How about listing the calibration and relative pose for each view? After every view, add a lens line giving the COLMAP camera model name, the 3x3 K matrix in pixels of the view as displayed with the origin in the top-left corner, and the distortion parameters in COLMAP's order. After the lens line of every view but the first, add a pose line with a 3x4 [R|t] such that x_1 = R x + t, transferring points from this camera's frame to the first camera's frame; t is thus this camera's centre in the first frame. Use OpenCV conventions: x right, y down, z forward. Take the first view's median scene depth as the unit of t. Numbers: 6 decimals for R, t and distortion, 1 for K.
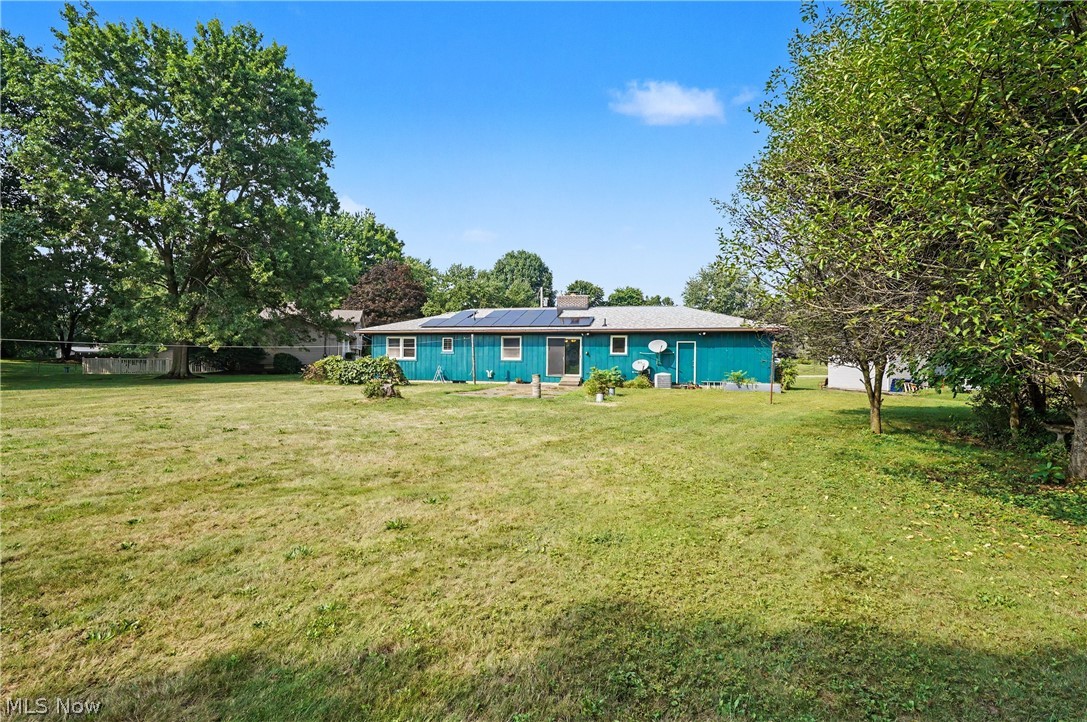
lens RADIAL K [[547.9, 0, 542.5], [0, 547.9, 365.7], [0, 0, 1]] dist [-0.007417, 0.000378]
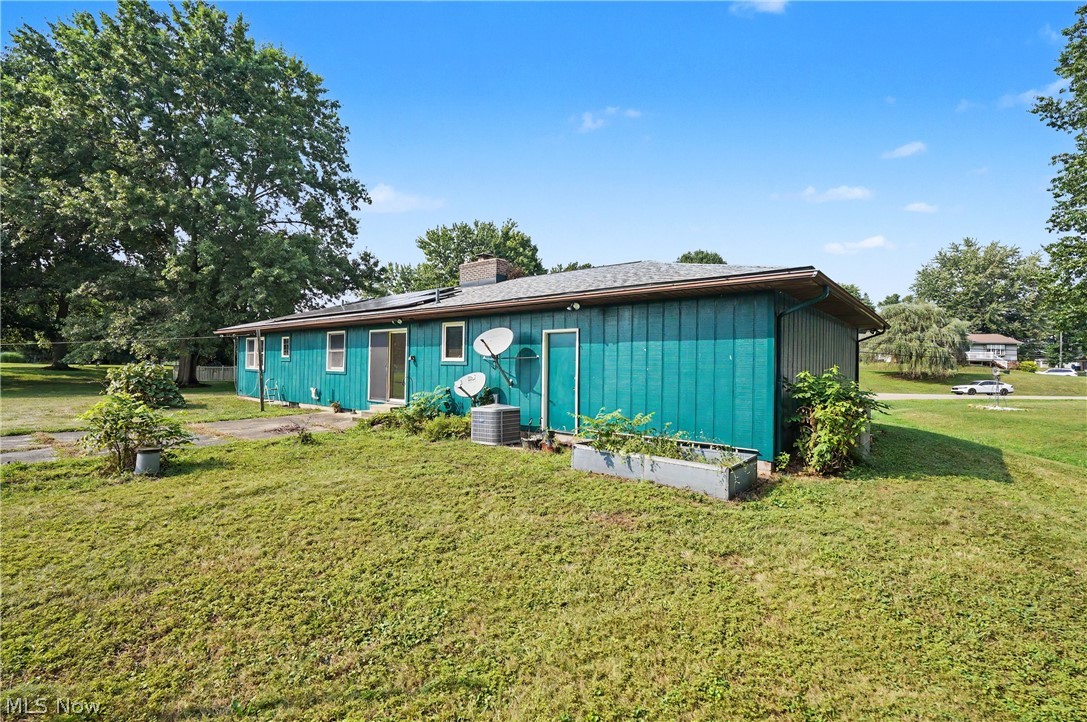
lens RADIAL K [[496.4, 0, 541.8], [0, 496.4, 368.7], [0, 0, 1]] dist [-0.005108, 0.000108]
pose [[0.904742, 0.004490, -0.425936, 0.355744], [-0.008310, 0.999940, -0.007110, -0.010260], [0.425879, 0.009972, 0.904725, 0.568880]]
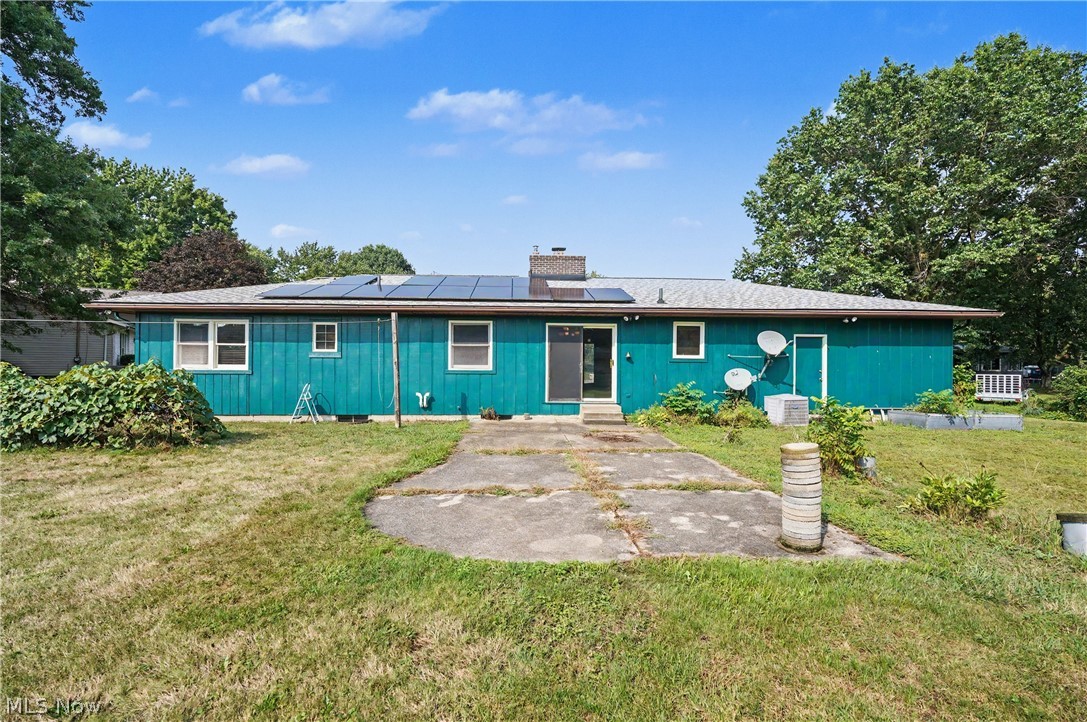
lens RADIAL K [[496.4, 0, 544.5], [0, 496.4, 358.3], [0, 0, 1]] dist [-0.005108, 0.000108]
pose [[0.954267, -0.001925, 0.298949, -0.118546], [0.006739, 0.999864, -0.015074, -0.012954], [-0.298879, 0.016399, 0.954150, 0.529272]]
